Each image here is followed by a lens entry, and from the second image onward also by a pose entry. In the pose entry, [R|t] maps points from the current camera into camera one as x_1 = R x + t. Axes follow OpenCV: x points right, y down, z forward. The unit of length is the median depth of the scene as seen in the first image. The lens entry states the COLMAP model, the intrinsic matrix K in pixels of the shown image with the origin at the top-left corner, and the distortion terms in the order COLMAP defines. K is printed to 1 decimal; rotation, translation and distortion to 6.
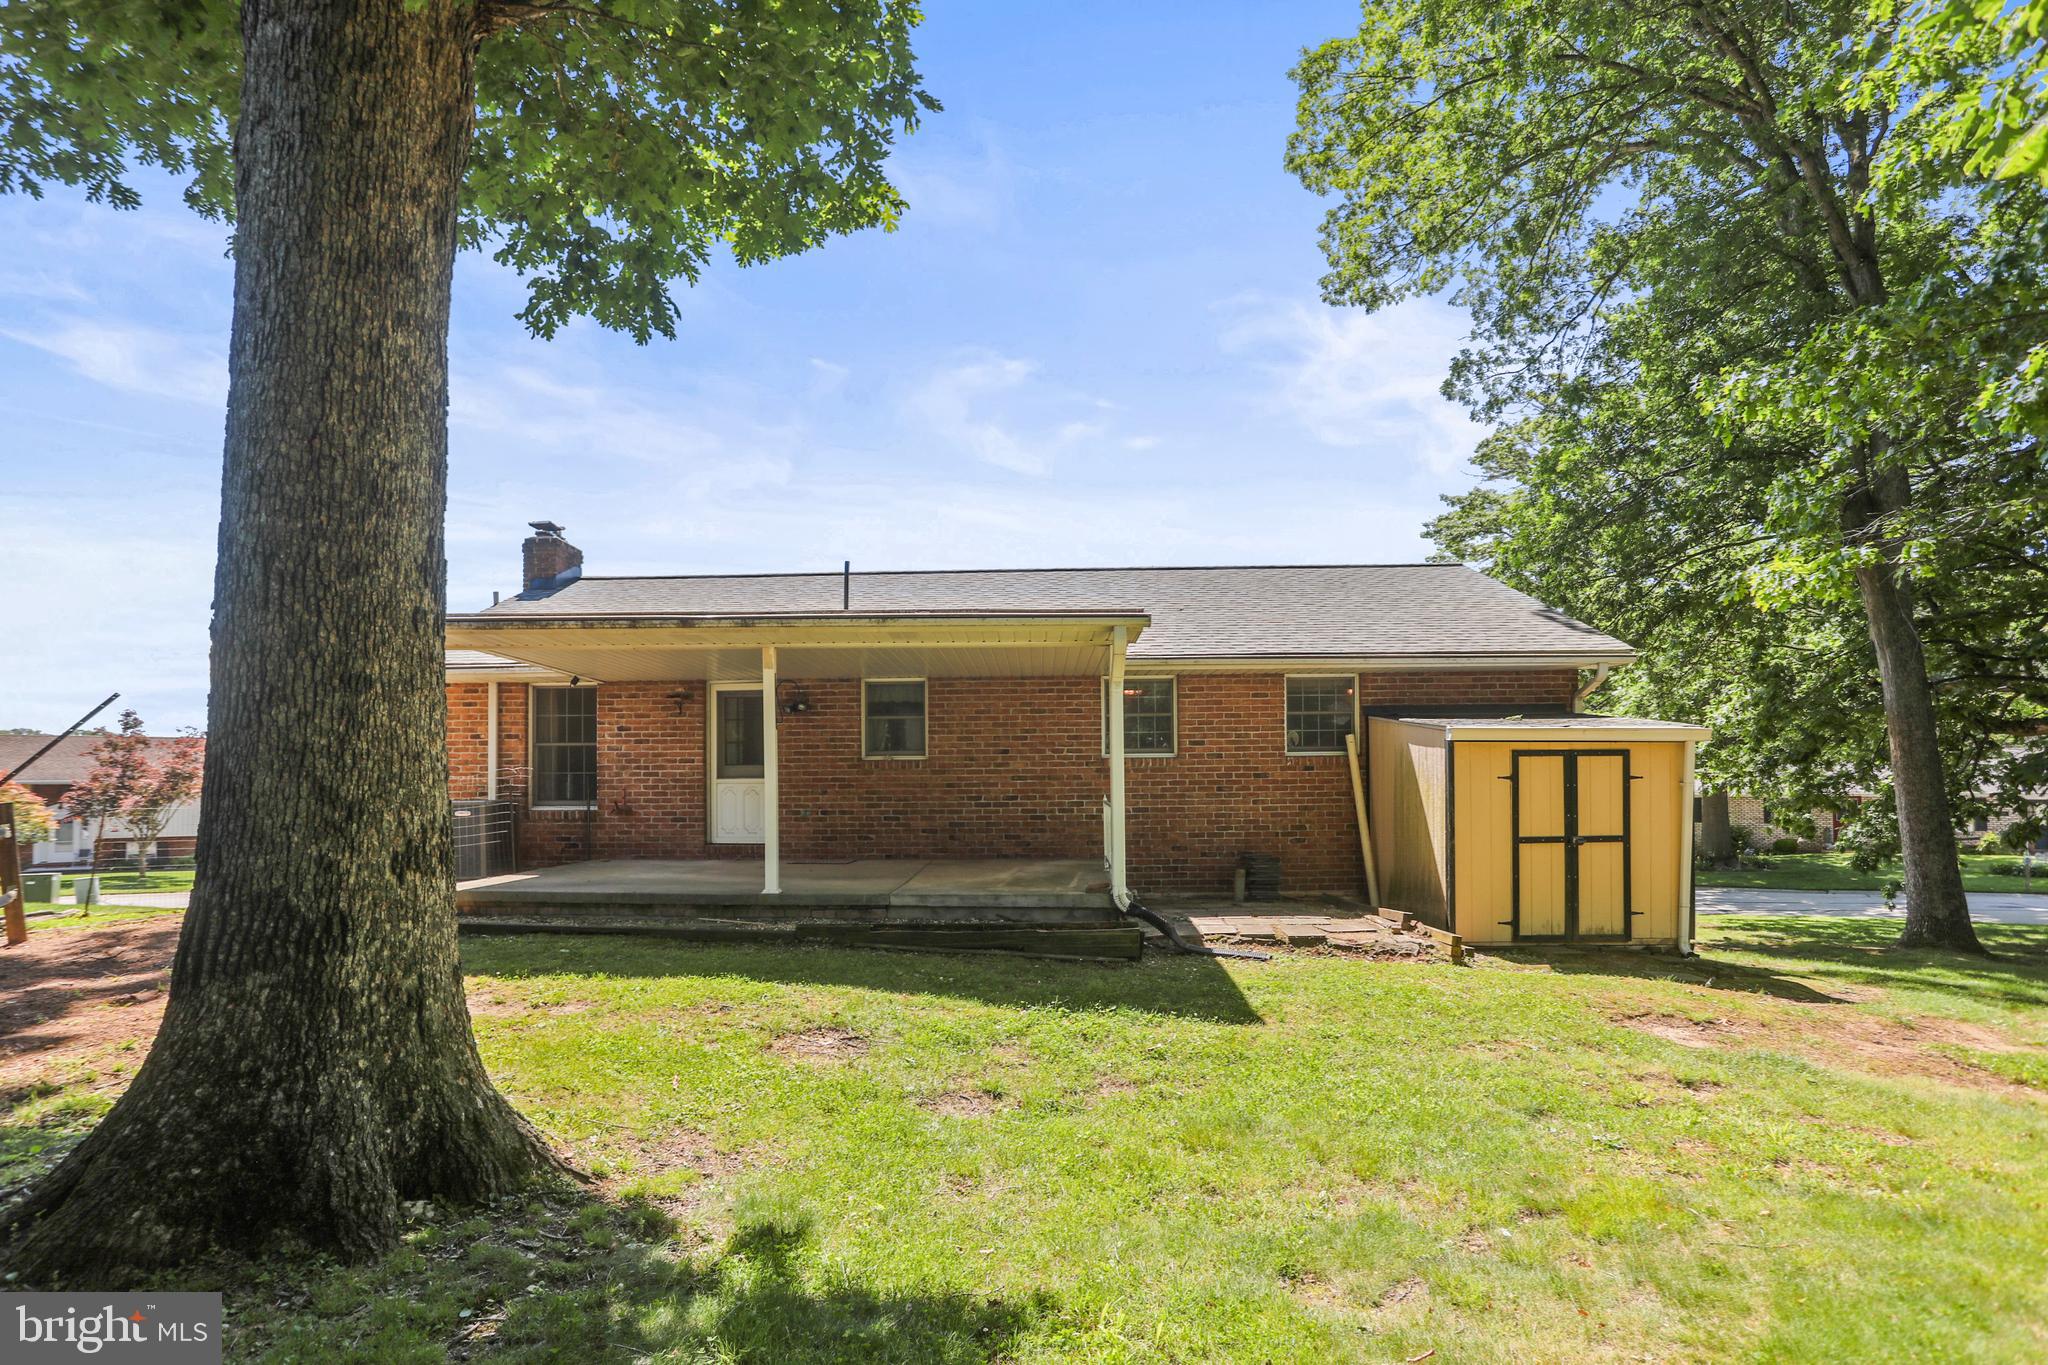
lens RADIAL K [[1032.8, 0, 1024.5], [0, 1032.8, 768.2], [0, 0, 1]] dist [-0.023247, 0.000194]
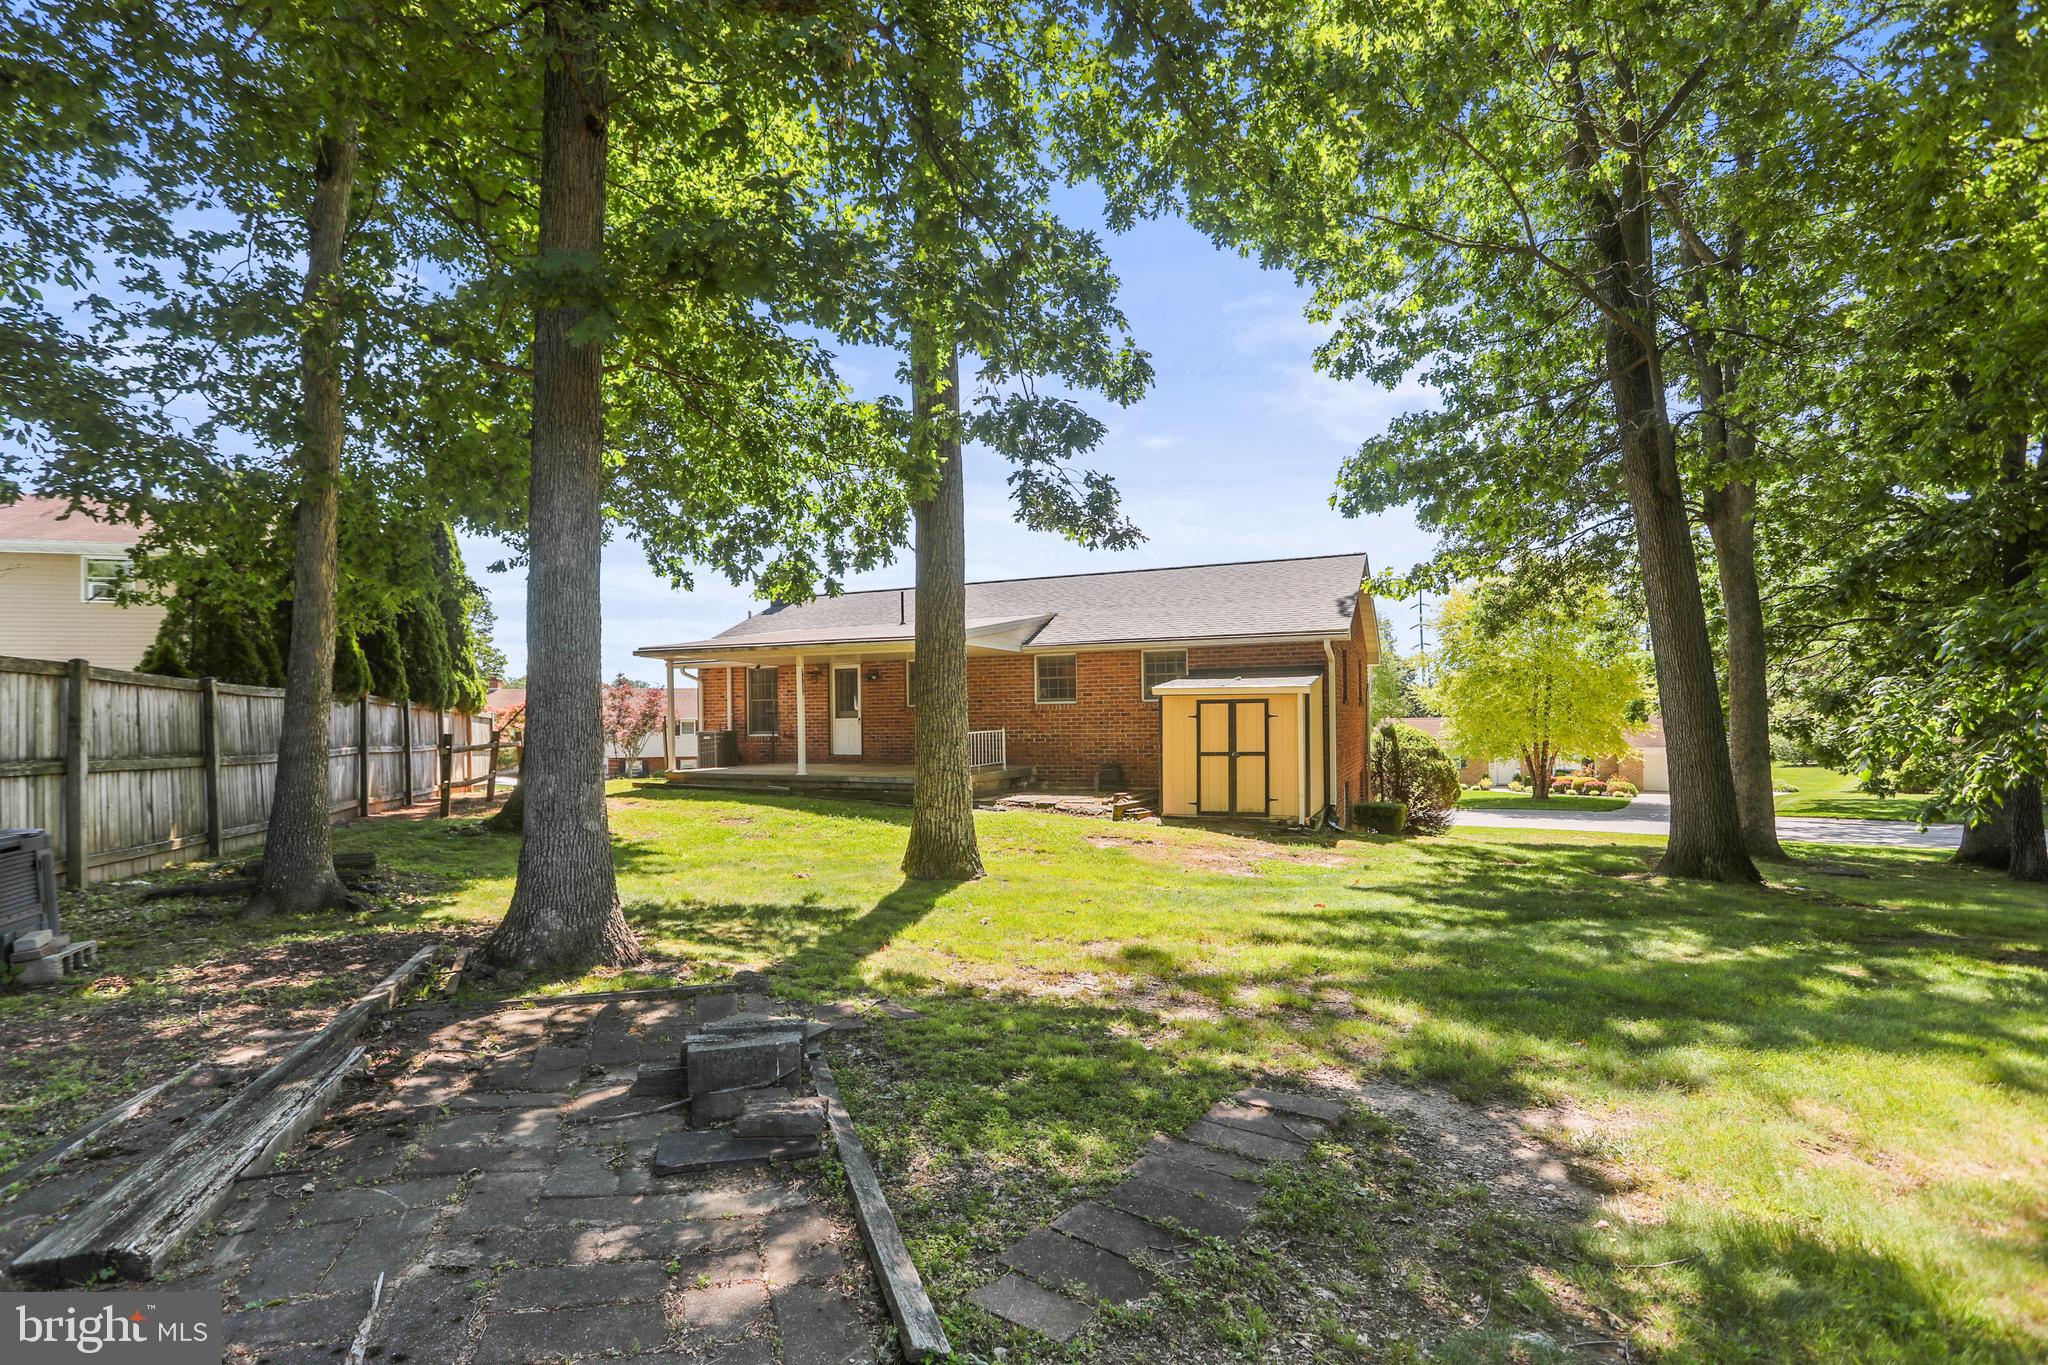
lens RADIAL K [[1014.1, 0, 1006.4], [0, 1014.1, 675.3], [0, 0, 1]] dist [-0.063717, 0.032500]
pose [[0.924662, -0.019424, -0.380292, 0.815282], [0.008654, 0.999512, -0.030009, -0.011237], [0.380690, 0.024457, 0.924379, -0.636923]]
